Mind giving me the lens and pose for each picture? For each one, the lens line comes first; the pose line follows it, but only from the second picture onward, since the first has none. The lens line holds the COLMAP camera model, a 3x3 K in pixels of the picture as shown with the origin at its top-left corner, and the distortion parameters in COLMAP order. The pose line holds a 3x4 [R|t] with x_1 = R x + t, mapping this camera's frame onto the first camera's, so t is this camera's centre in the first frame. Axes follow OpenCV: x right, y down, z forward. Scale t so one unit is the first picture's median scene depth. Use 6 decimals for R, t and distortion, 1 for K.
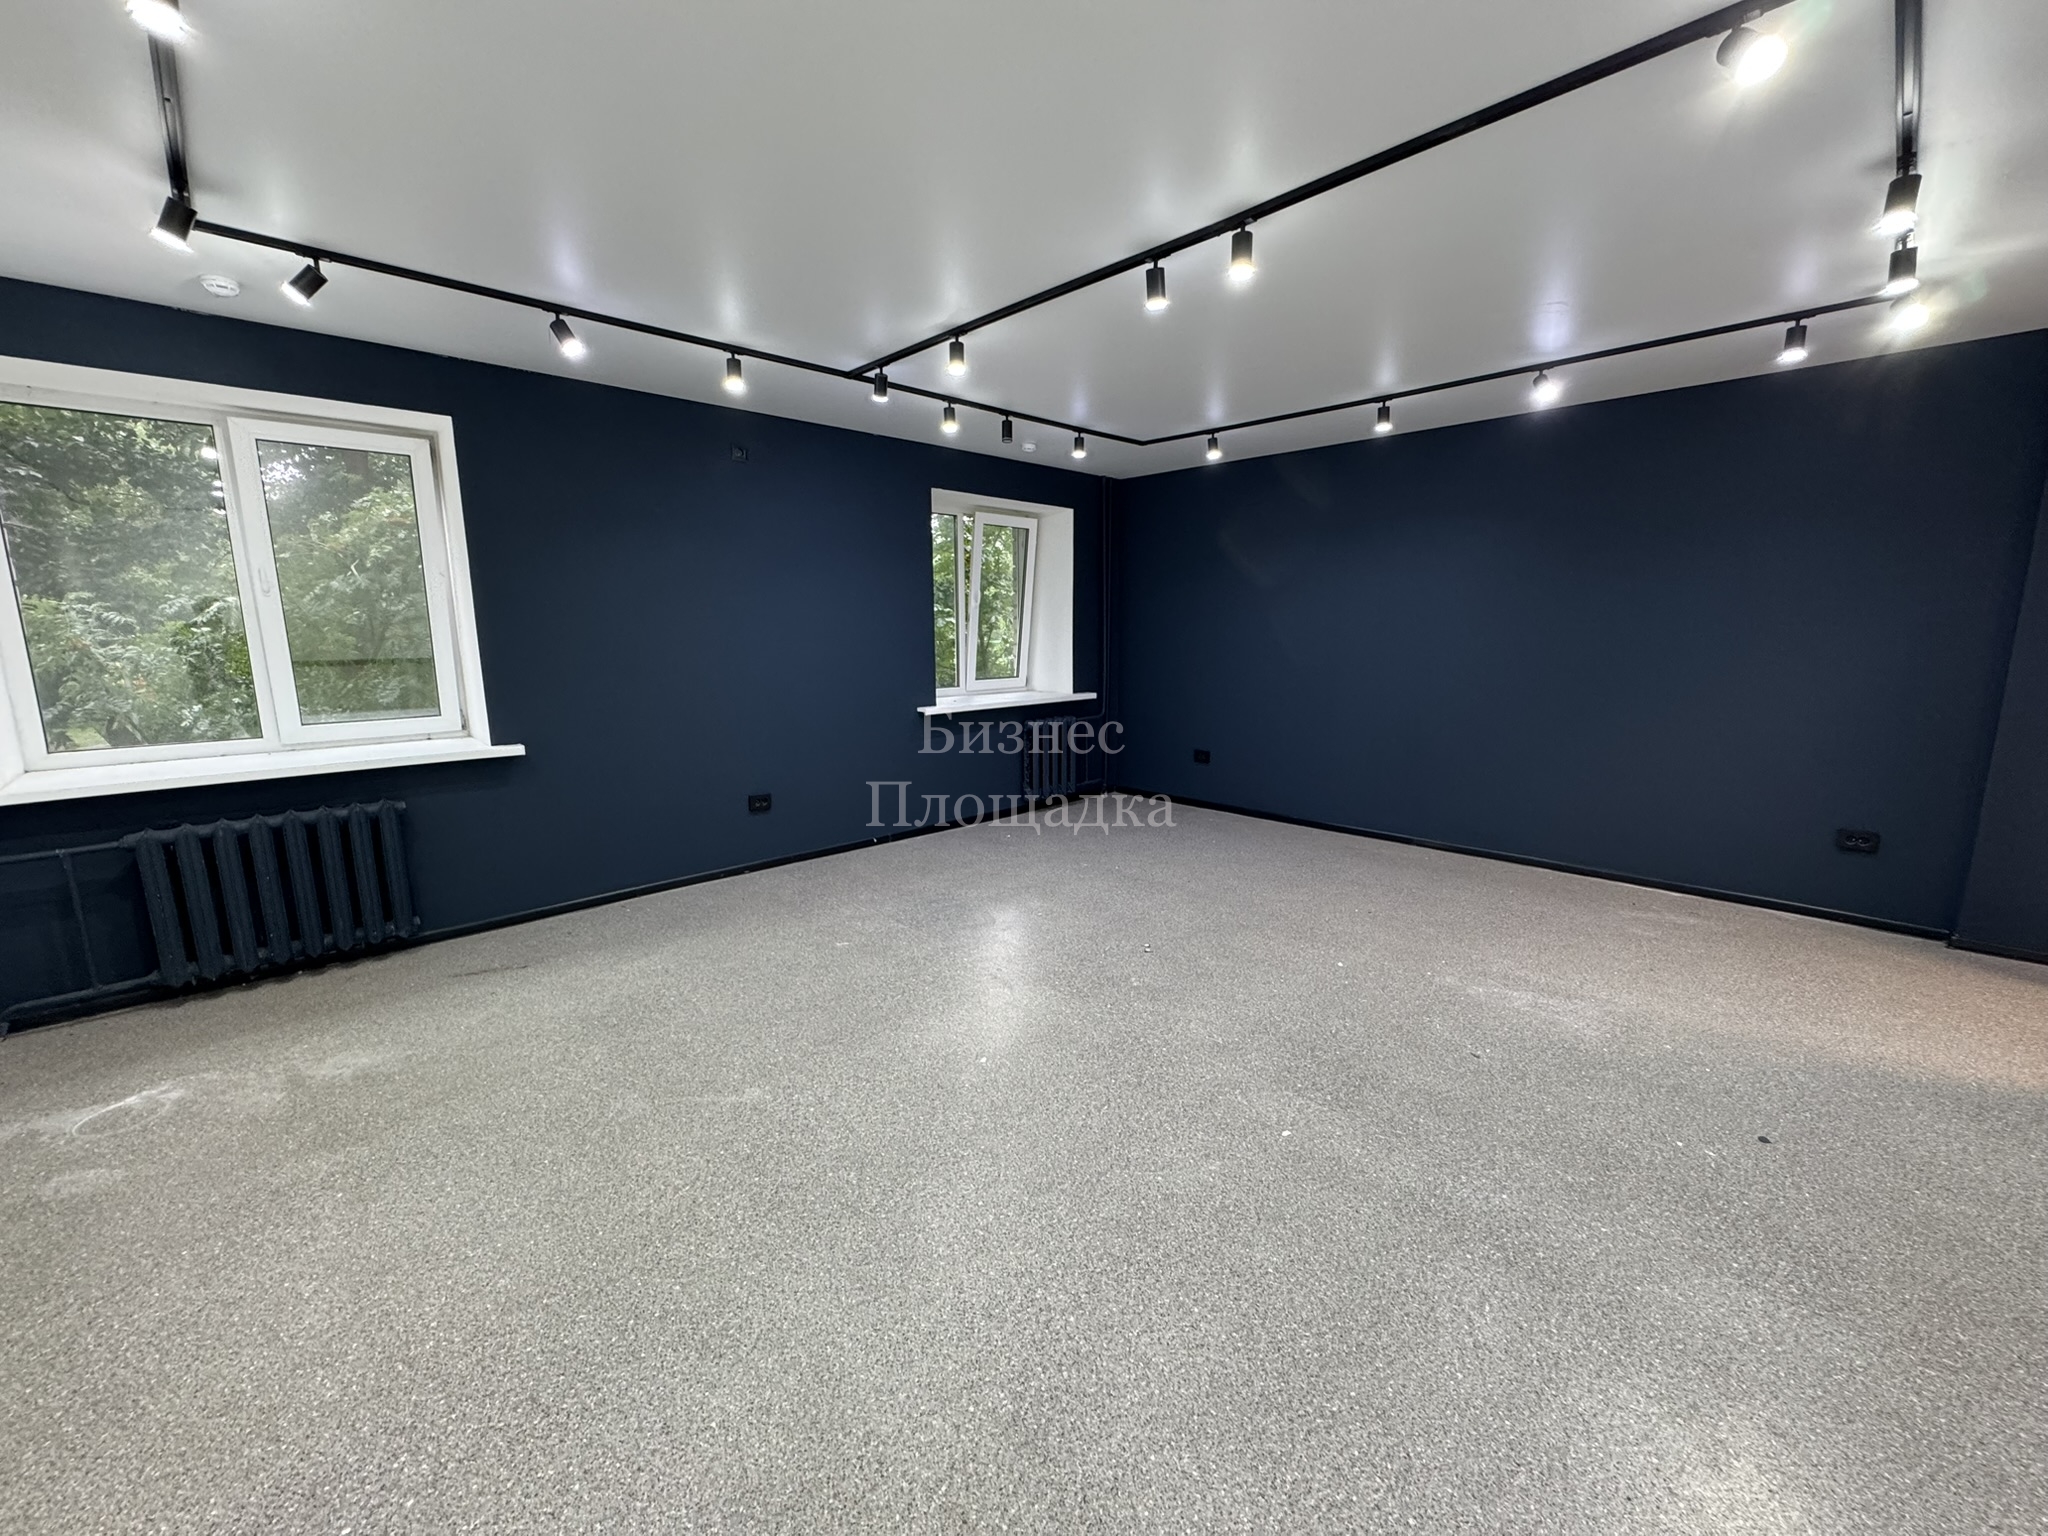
lens RADIAL K [[813.9, 0, 1025.3], [0, 813.9, 772.8], [0, 0, 1]] dist [-0.004152, 0.000672]
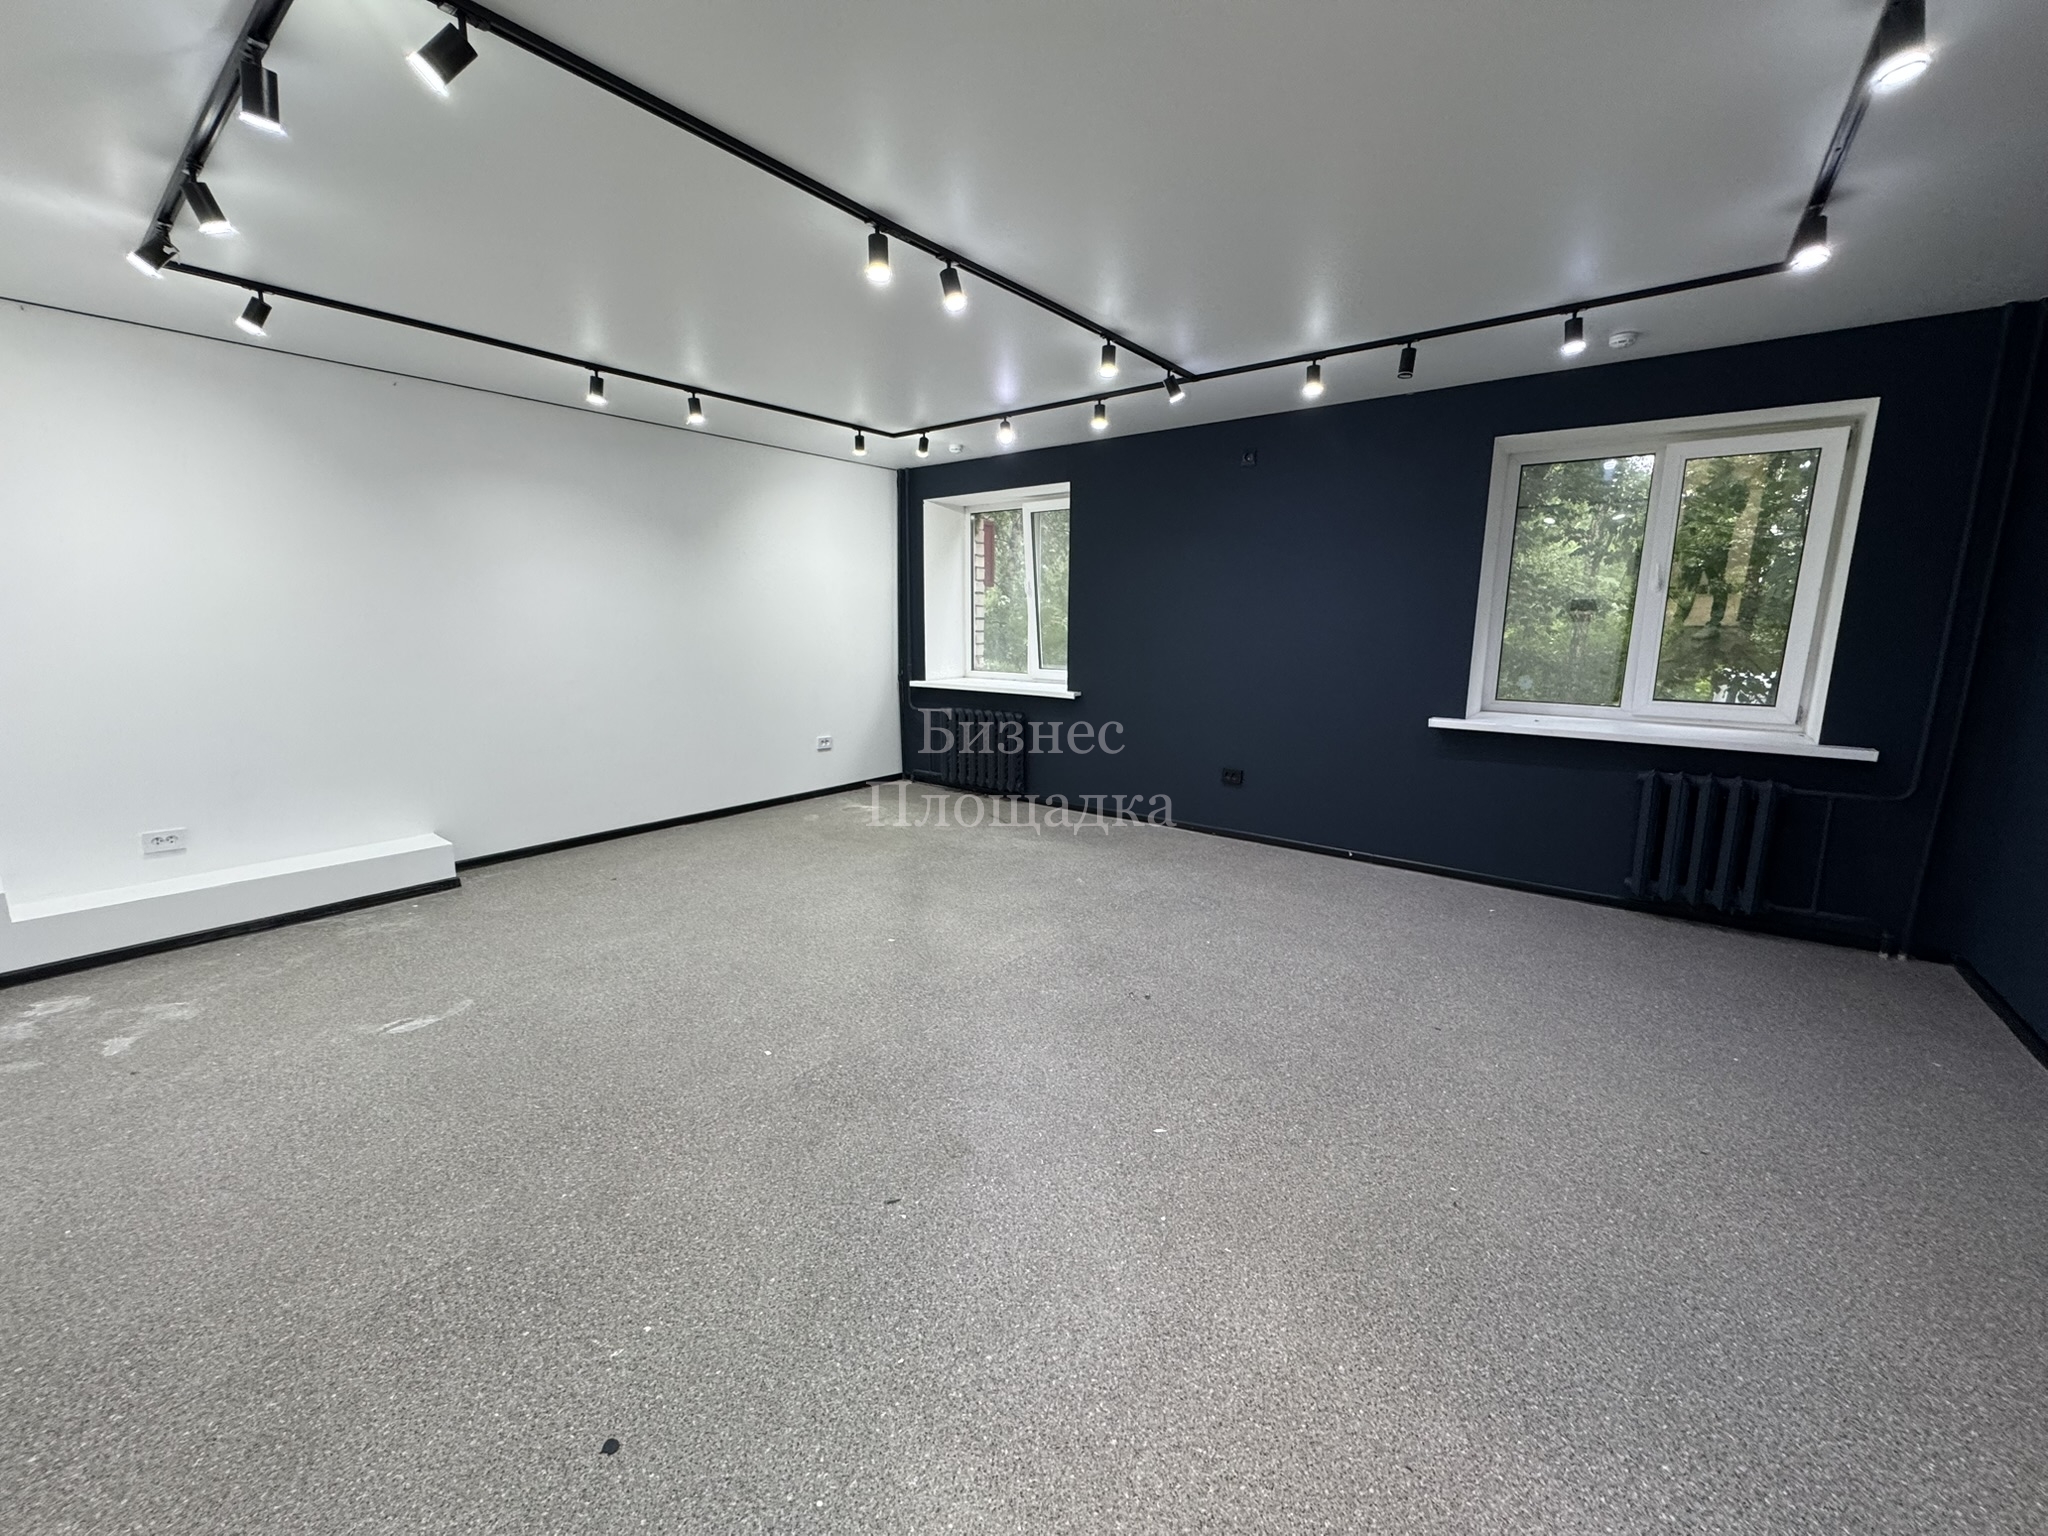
lens RADIAL K [[813.9, 0, 1025.3], [0, 813.9, 772.8], [0, 0, 1]] dist [-0.004152, 0.000672]
pose [[0.147484, 0.192469, -0.970157, 0.849759], [-0.182174, 0.969388, 0.164622, -0.119557], [0.972142, 0.152458, 0.178032, 0.651524]]
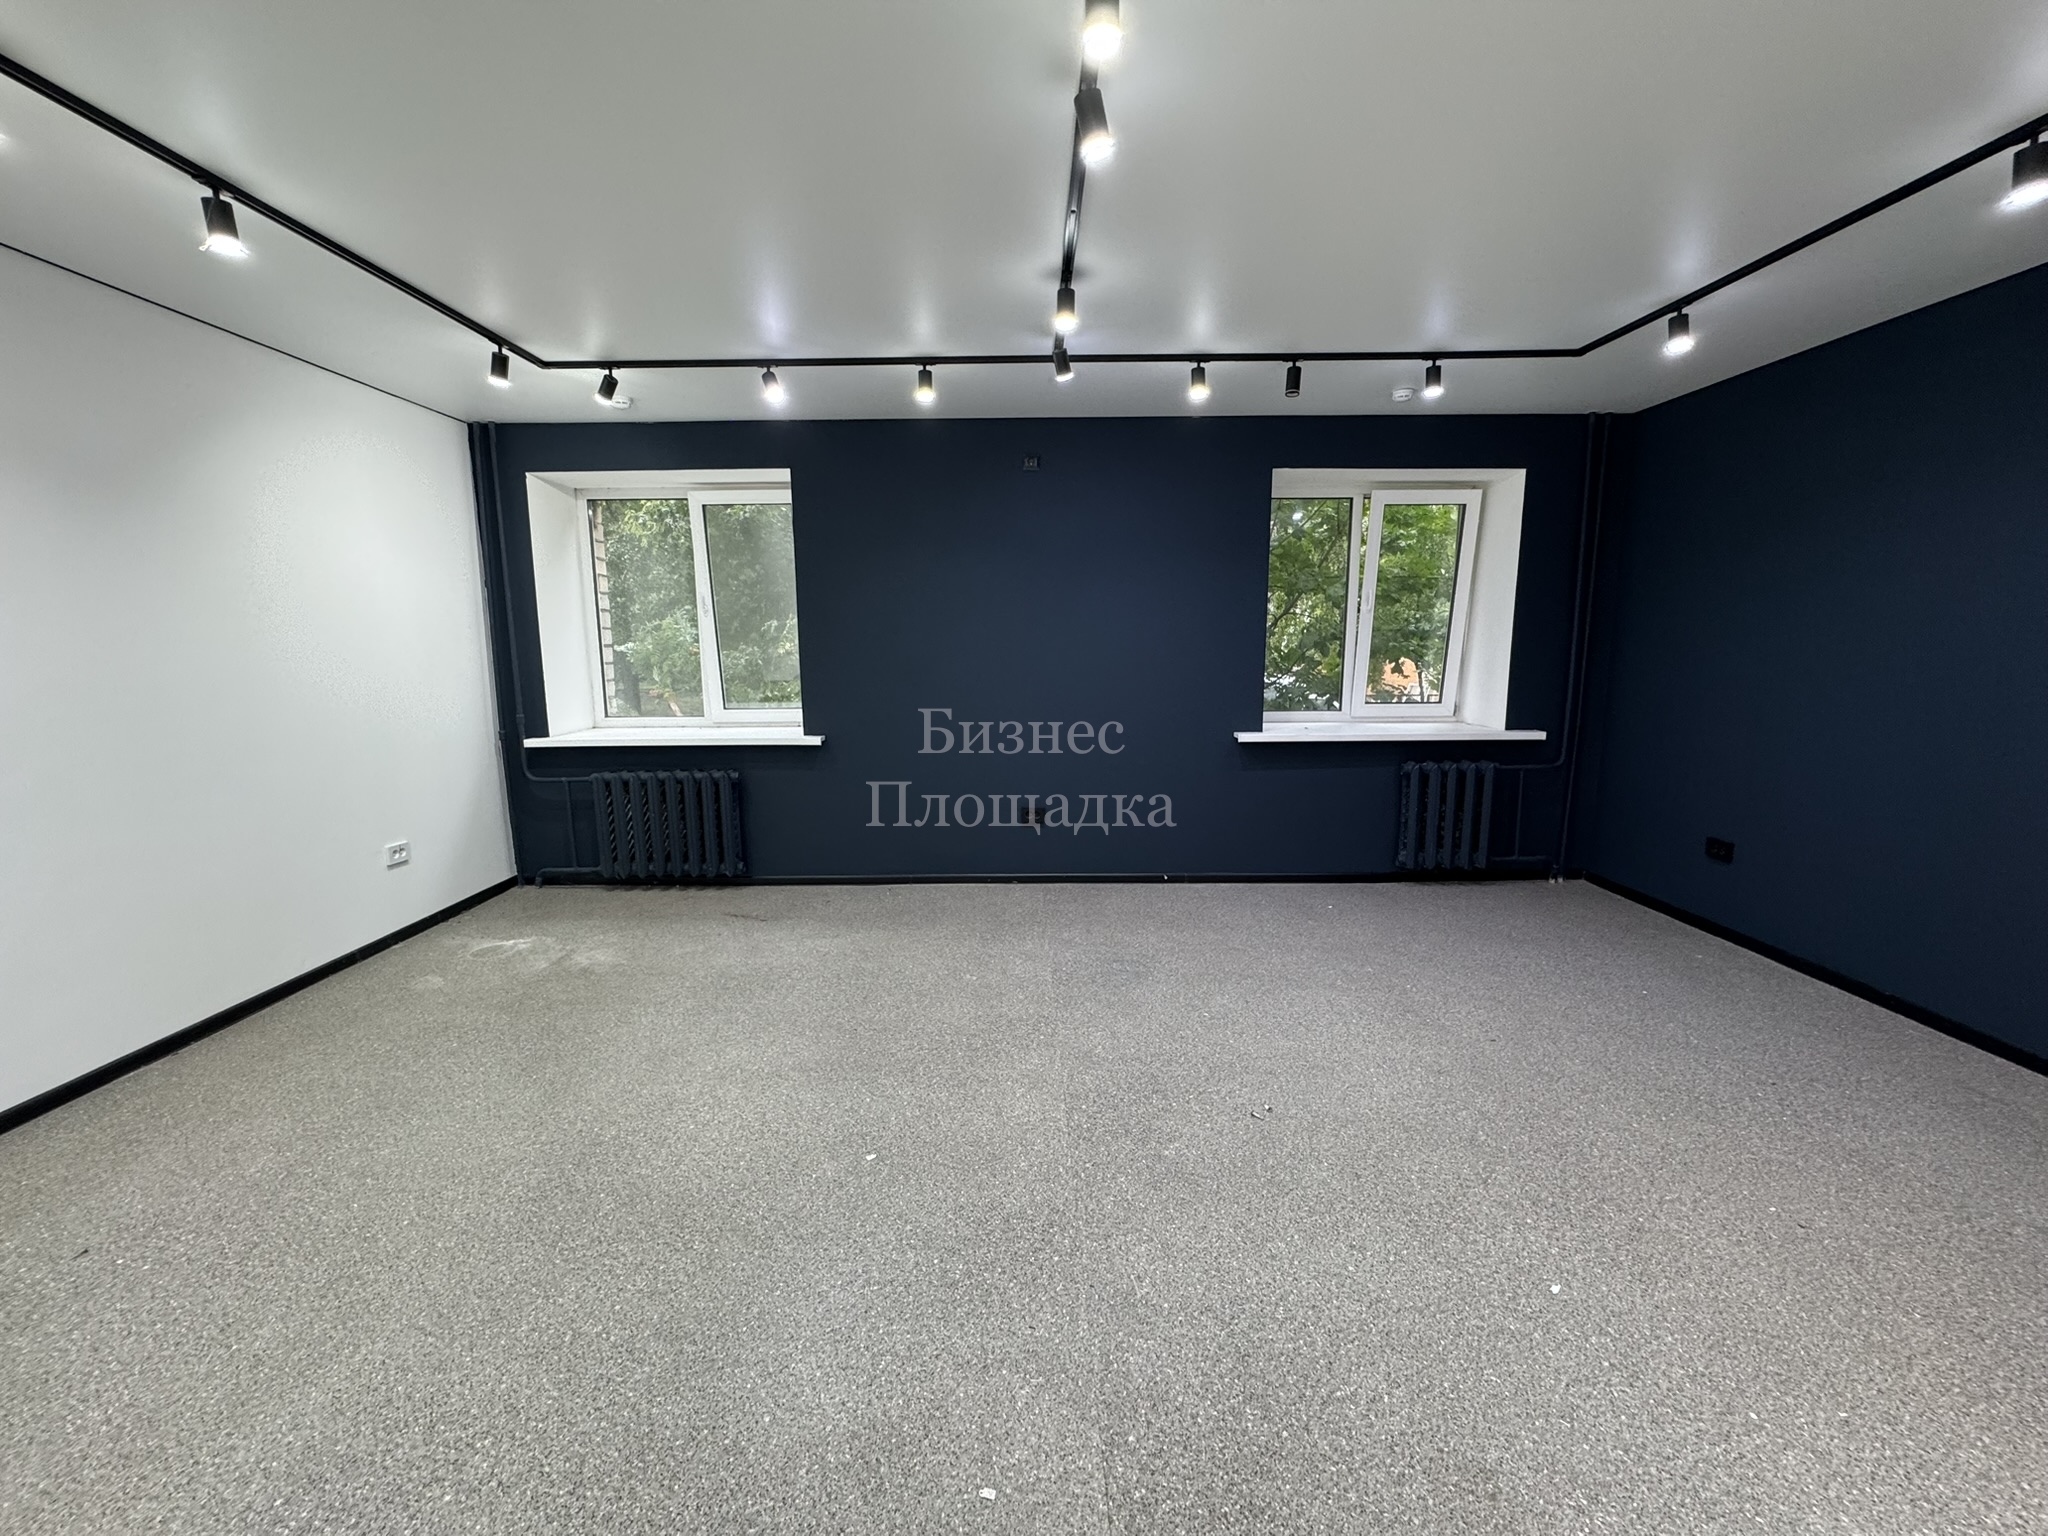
lens RADIAL K [[813.9, 0, 1025.3], [0, 813.9, 772.8], [0, 0, 1]] dist [-0.004152, 0.000672]
pose [[0.720386, 0.112946, -0.684315, 0.410666], [-0.119949, 0.992073, 0.037470, -0.061650], [0.683123, 0.055090, 0.728223, 0.333970]]
